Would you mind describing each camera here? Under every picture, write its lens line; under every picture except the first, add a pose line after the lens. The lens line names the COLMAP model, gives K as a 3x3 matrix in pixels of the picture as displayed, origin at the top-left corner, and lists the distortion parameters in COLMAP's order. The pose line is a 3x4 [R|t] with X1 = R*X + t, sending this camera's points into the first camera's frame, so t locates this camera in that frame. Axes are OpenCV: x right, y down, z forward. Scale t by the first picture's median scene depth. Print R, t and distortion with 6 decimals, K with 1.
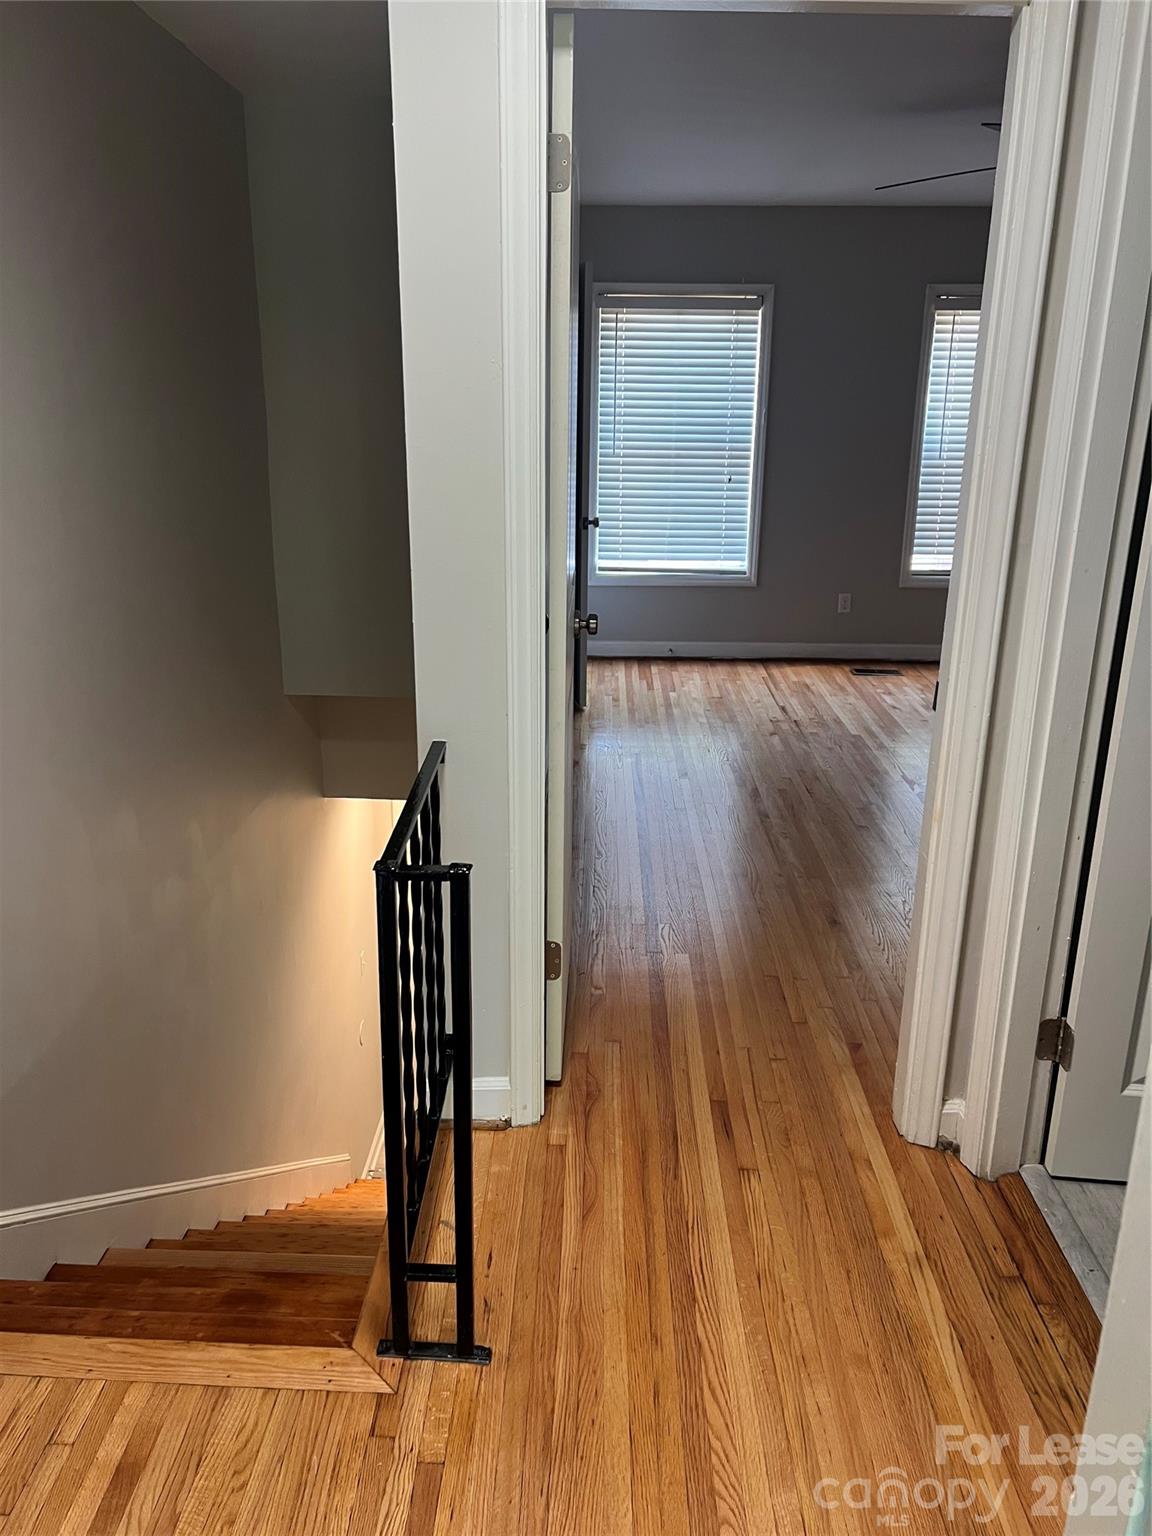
lens RADIAL K [[1176.9, 0, 576.0], [0, 1176.9, 768.0], [0, 0, 1]] dist [0.073287, -0.001115]
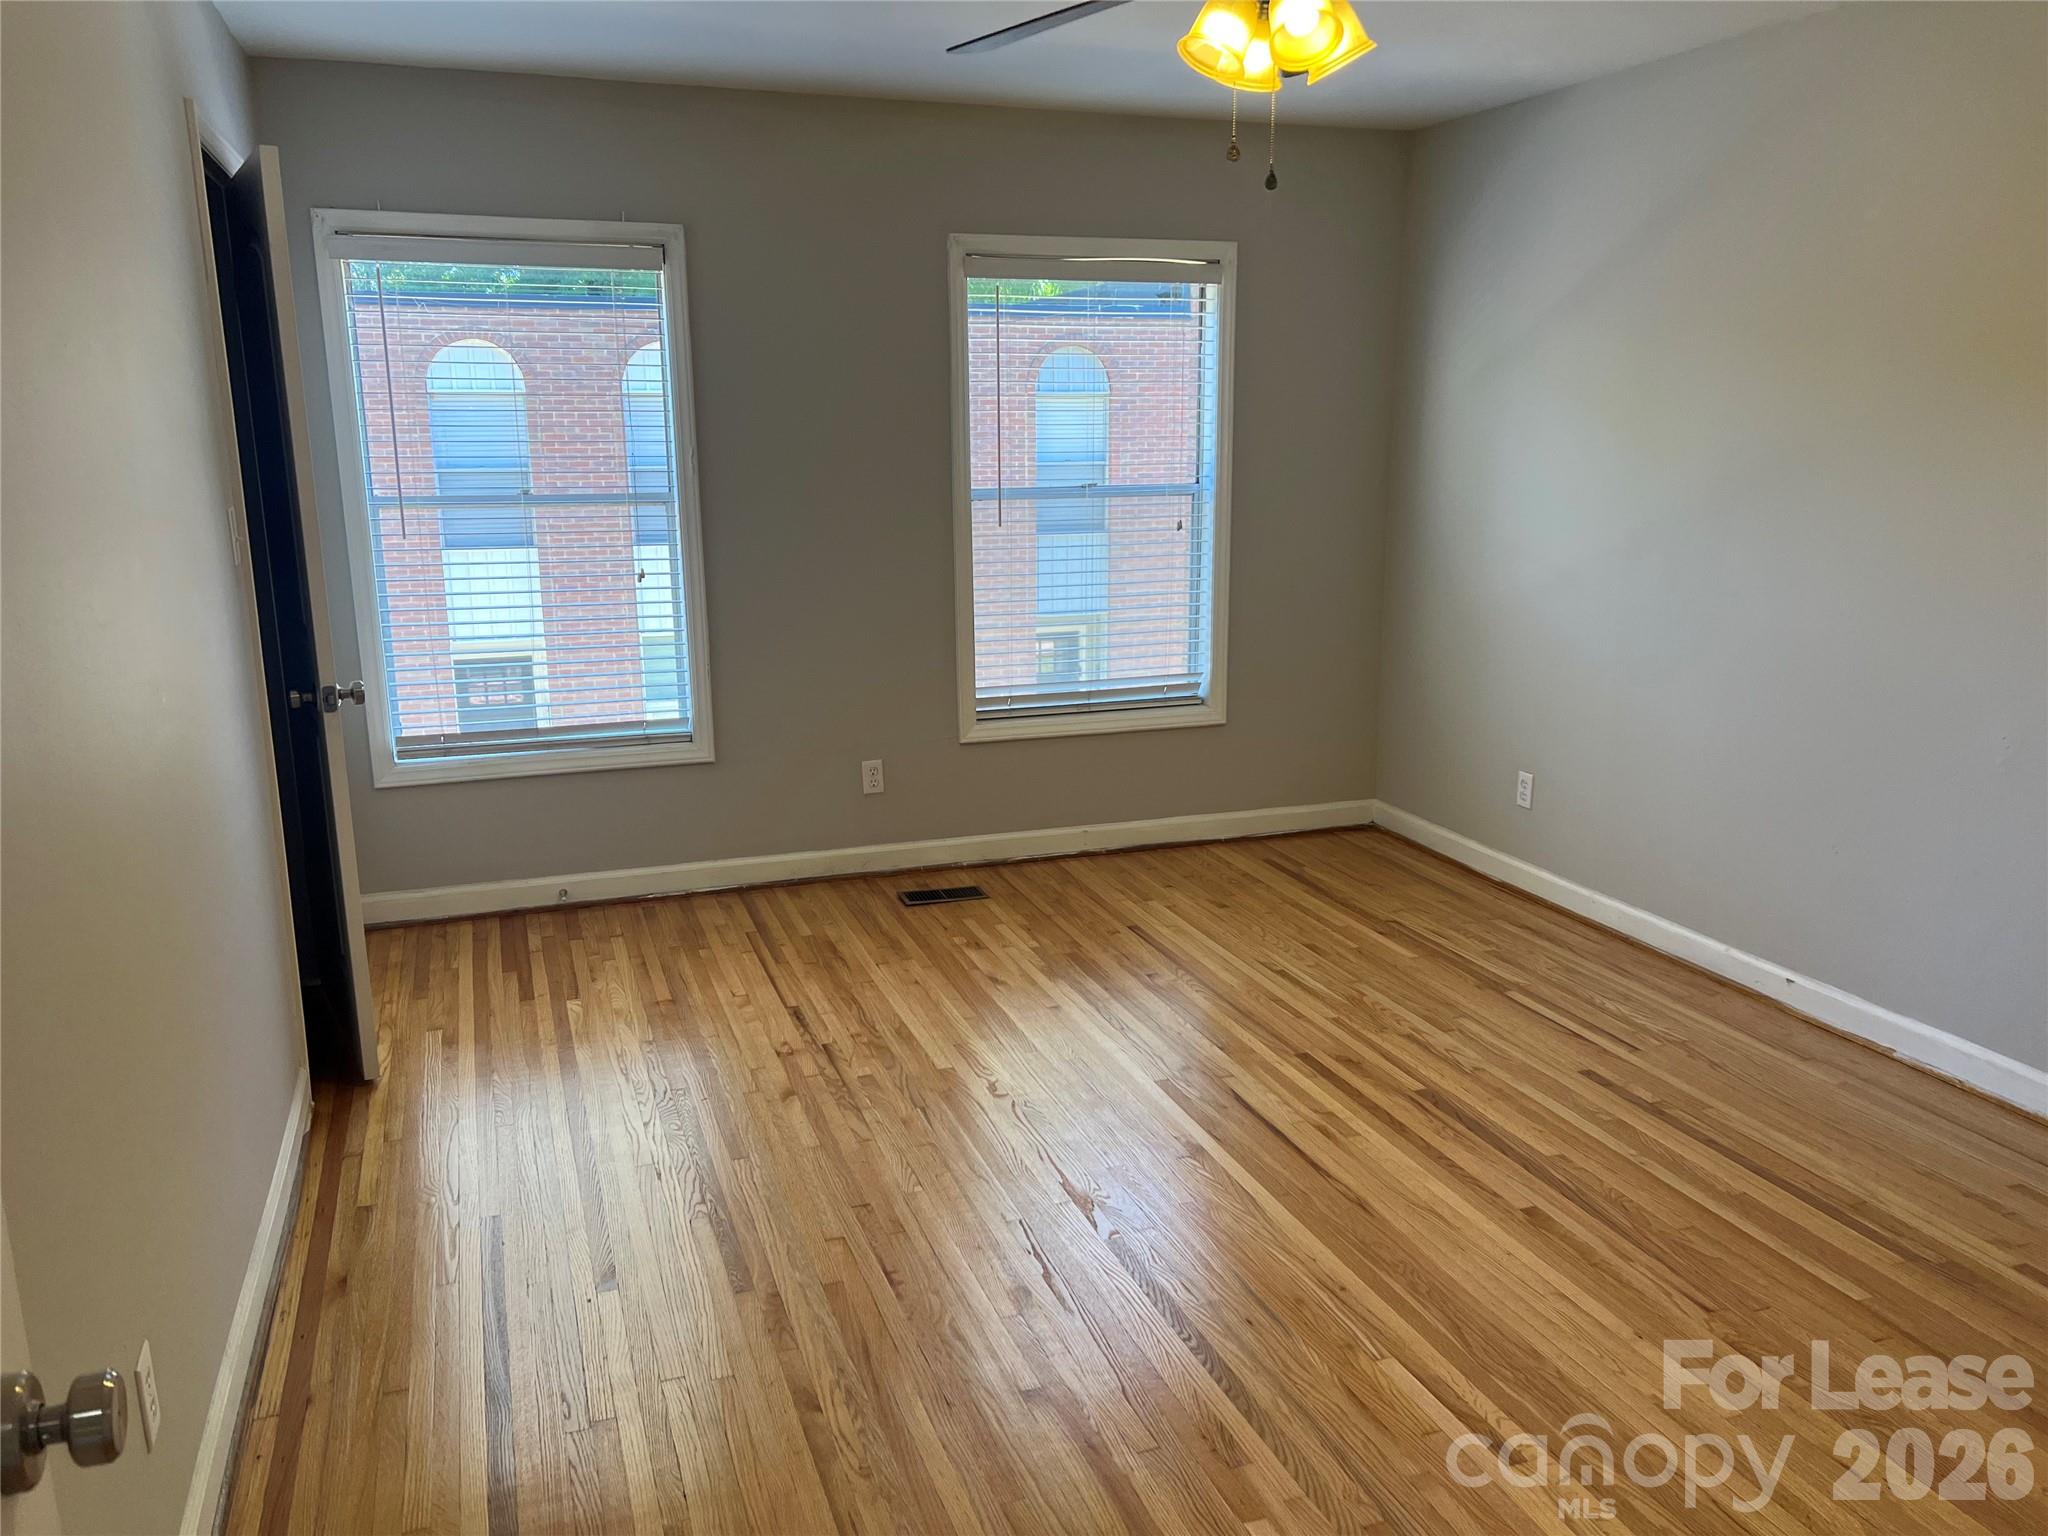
lens RADIAL K [[1569.2, 0, 1024.0], [0, 1569.2, 768.0], [0, 0, 1]] dist [0.073287, -0.001115]
pose [[0.935682, -0.093871, 0.340129, 0.044985], [0.119539, 0.991290, -0.055264, -0.111397], [-0.331979, 0.092368, 0.938753, 0.316116]]
